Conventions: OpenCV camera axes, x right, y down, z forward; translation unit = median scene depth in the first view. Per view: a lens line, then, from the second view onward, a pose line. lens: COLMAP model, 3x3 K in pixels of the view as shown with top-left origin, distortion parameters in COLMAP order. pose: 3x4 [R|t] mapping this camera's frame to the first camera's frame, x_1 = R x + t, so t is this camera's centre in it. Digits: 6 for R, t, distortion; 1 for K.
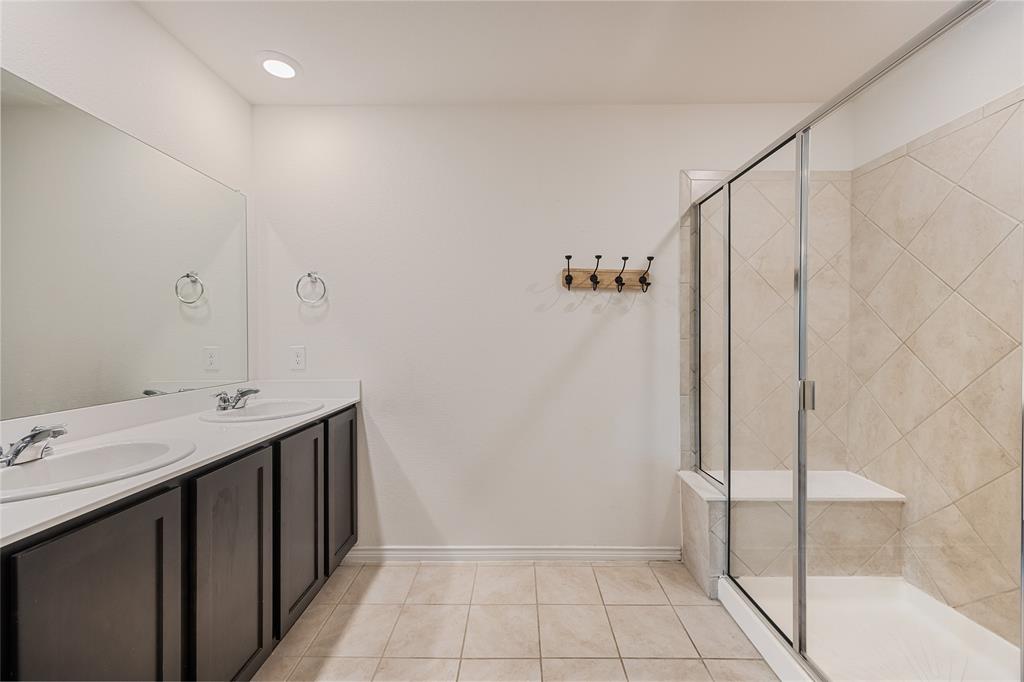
lens RADIAL K [[408.2, 0, 512.1], [0, 408.2, 336.2], [0, 0, 1]] dist [0.000749, -0.000013]
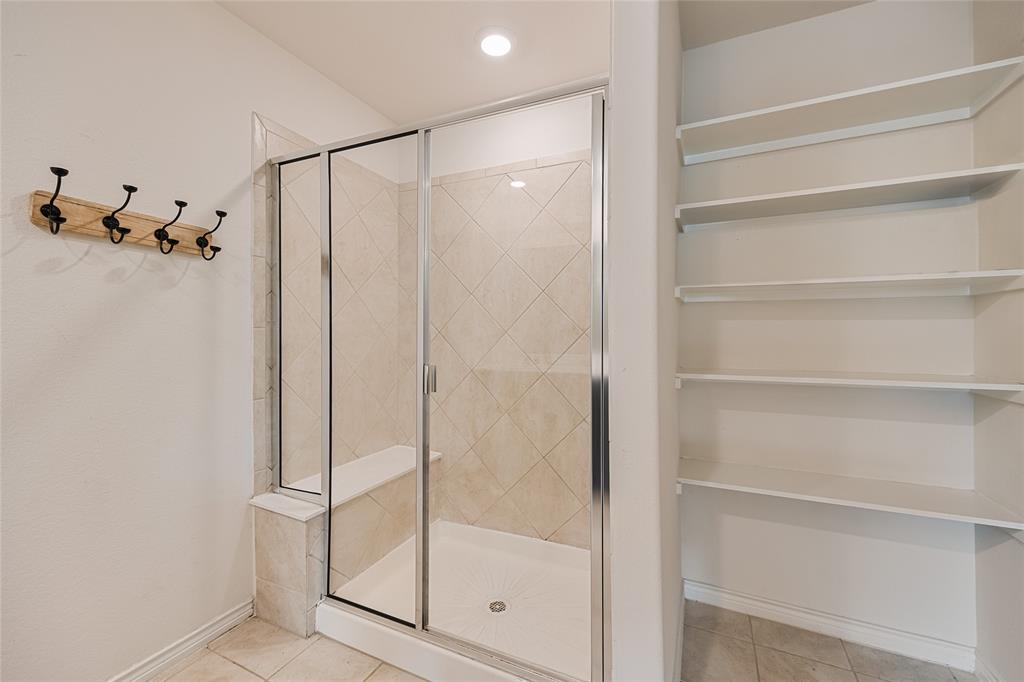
lens RADIAL K [[419.6, 0, 511.3], [0, 419.6, 327.0], [0, 0, 1]] dist [0.009287, -0.000059]
pose [[0.412116, 0.014007, 0.911024, -0.121018], [-0.007109, 0.999901, -0.012157, 0.012757], [-0.911104, -0.001467, 0.412175, 0.228386]]
